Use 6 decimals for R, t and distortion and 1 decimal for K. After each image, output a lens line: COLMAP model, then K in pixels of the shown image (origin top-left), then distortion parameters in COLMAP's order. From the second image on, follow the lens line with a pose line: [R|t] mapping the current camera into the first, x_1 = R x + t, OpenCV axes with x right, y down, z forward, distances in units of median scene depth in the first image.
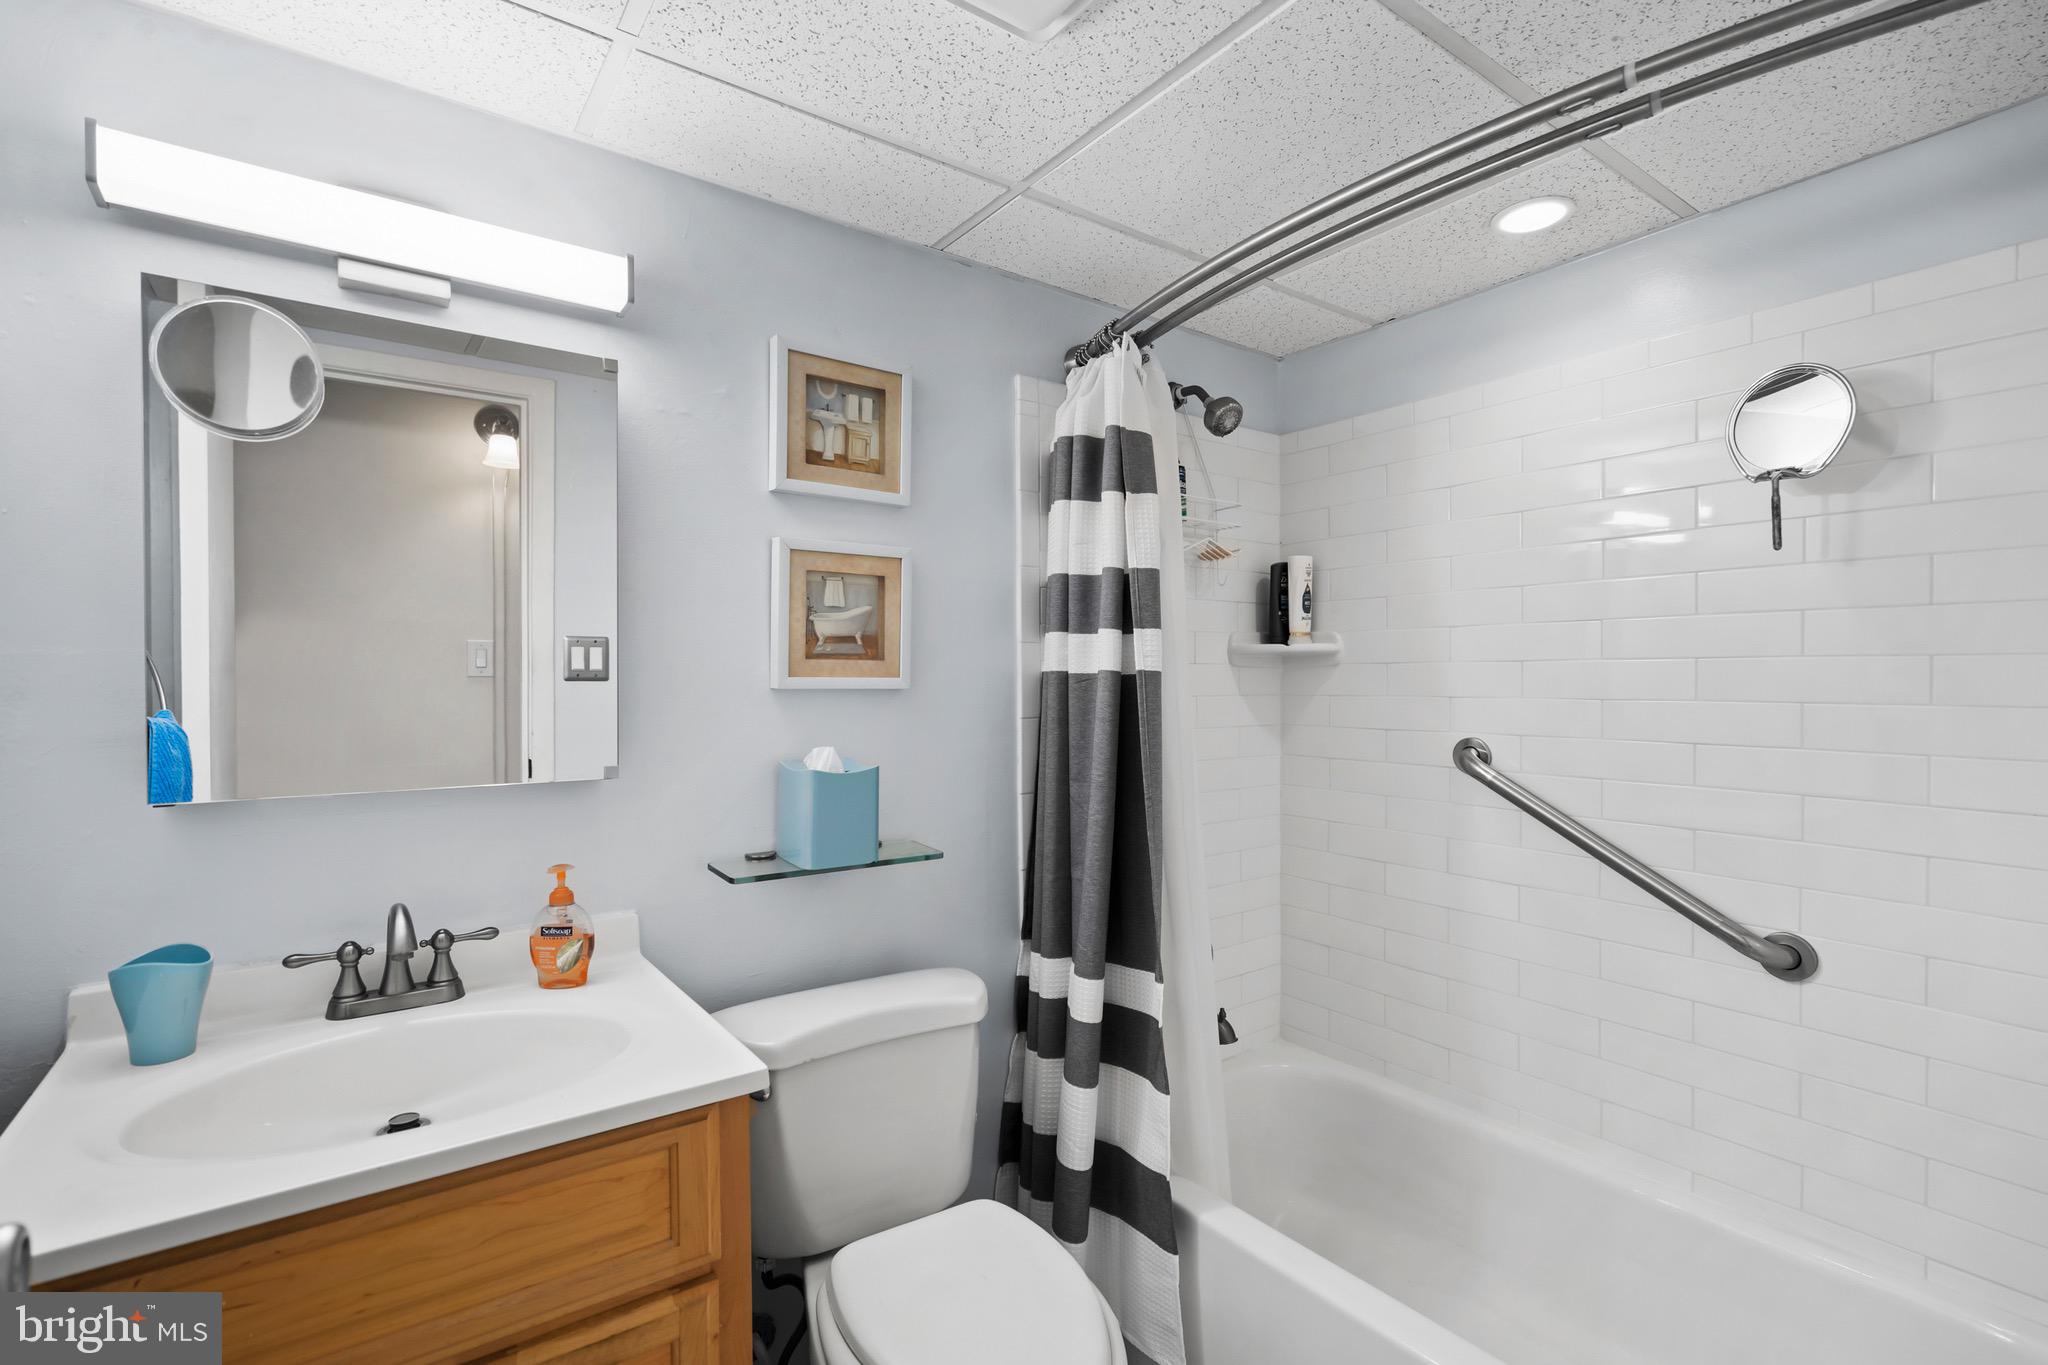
lens RADIAL K [[935.5, 0, 998.7], [0, 935.5, 664.9], [0, 0, 1]] dist [-0.000797, -0.000045]
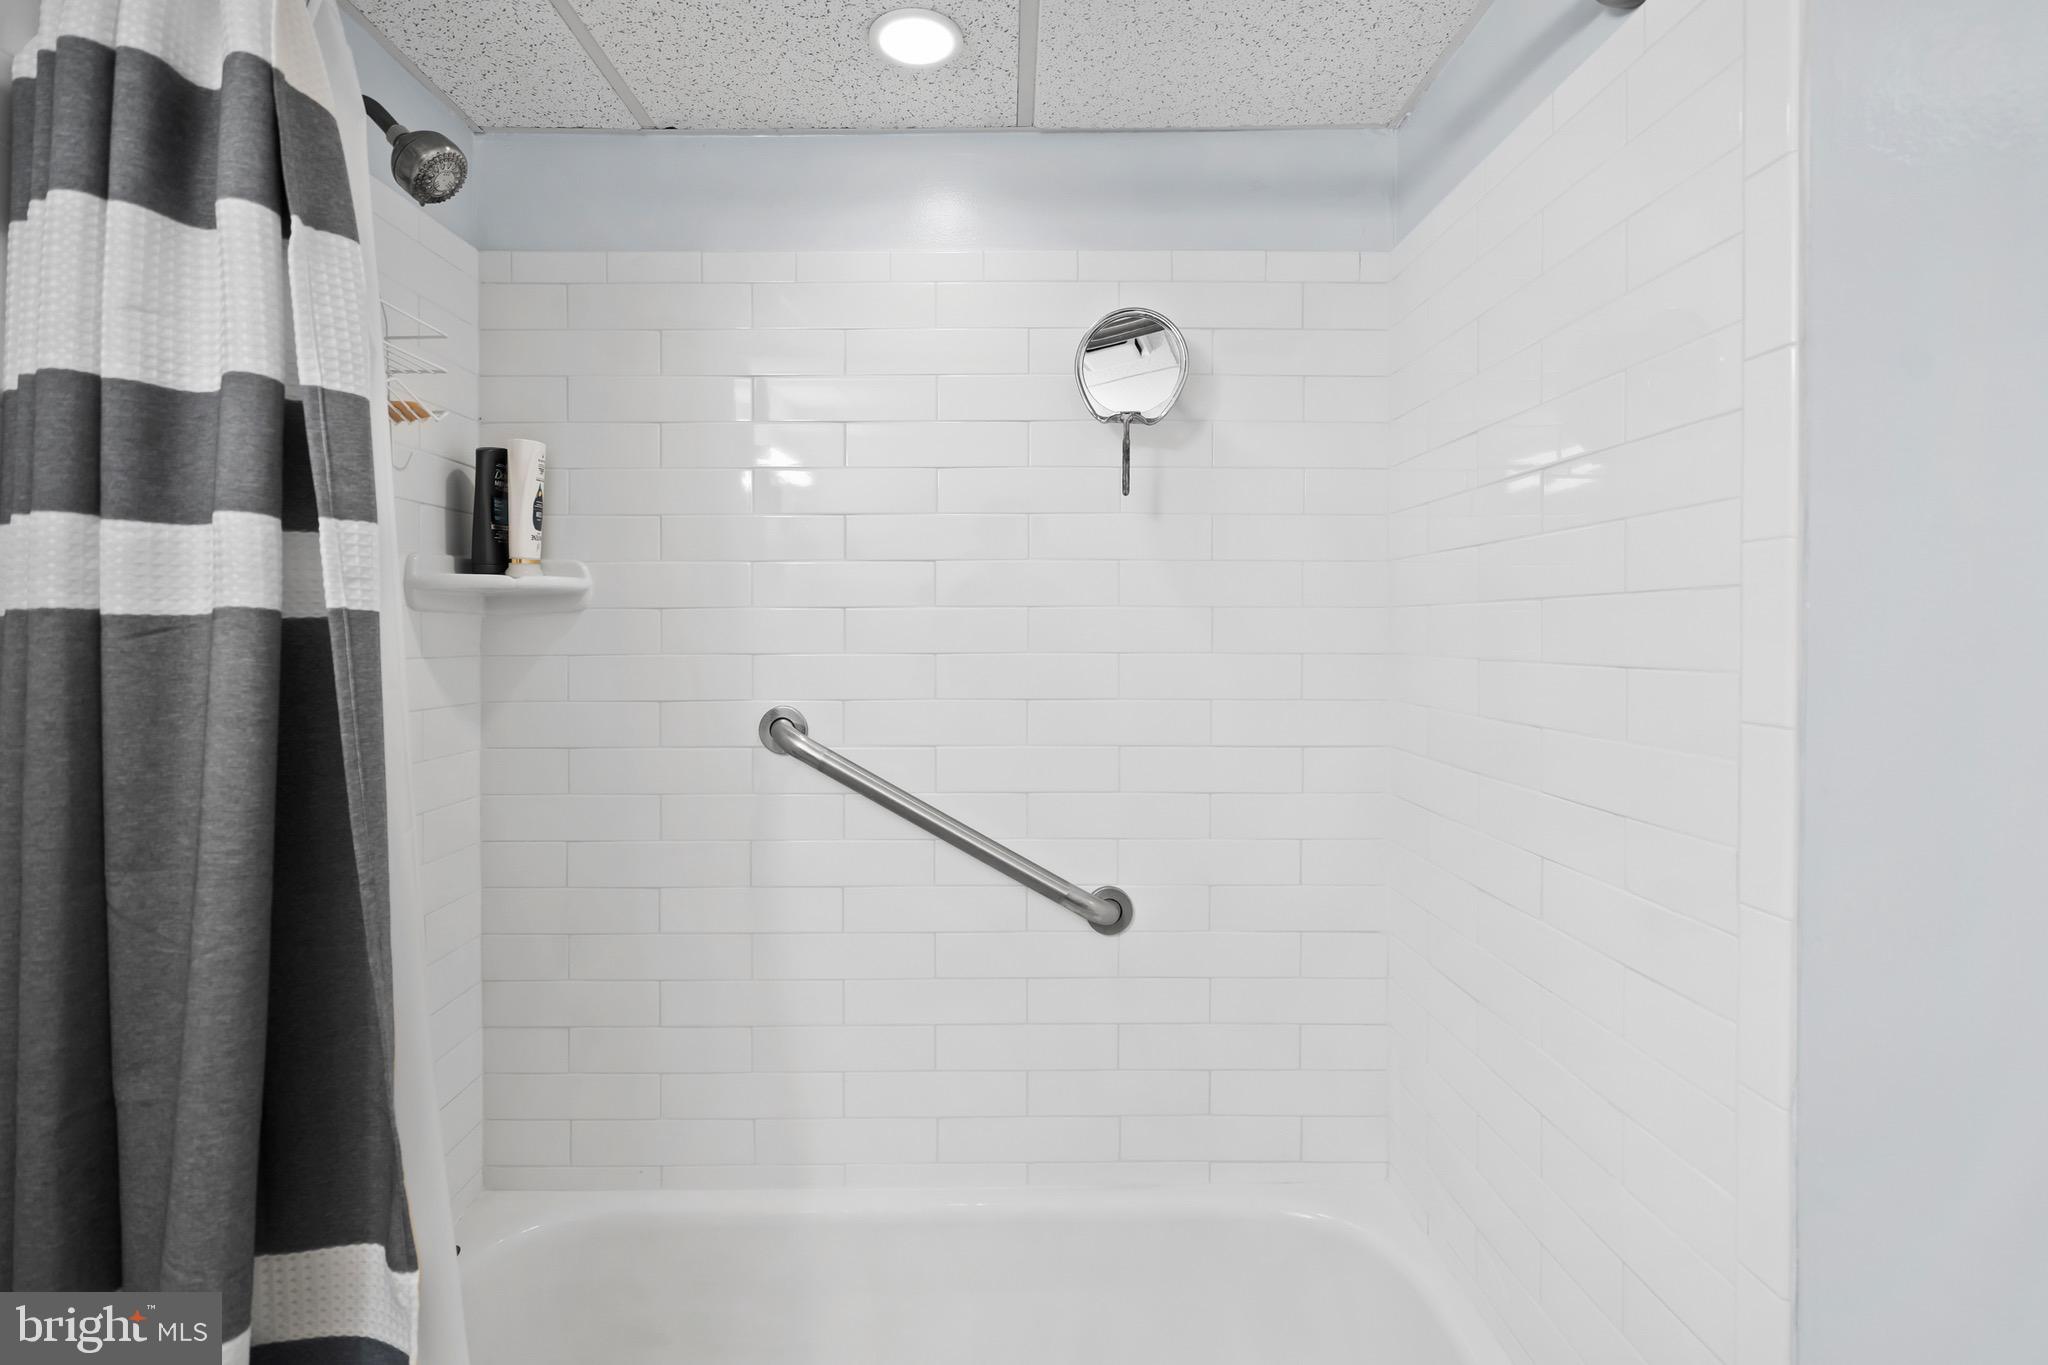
lens RADIAL K [[970.1, 0, 1020.0], [0, 970.1, 638.1], [0, 0, 1]] dist [-0.001268, 0.000345]
pose [[0.574012, -0.006263, 0.818823, -0.044039], [-0.010152, 0.999839, 0.014764, 0.008994], [-0.818784, -0.016788, 0.573856, 0.418777]]
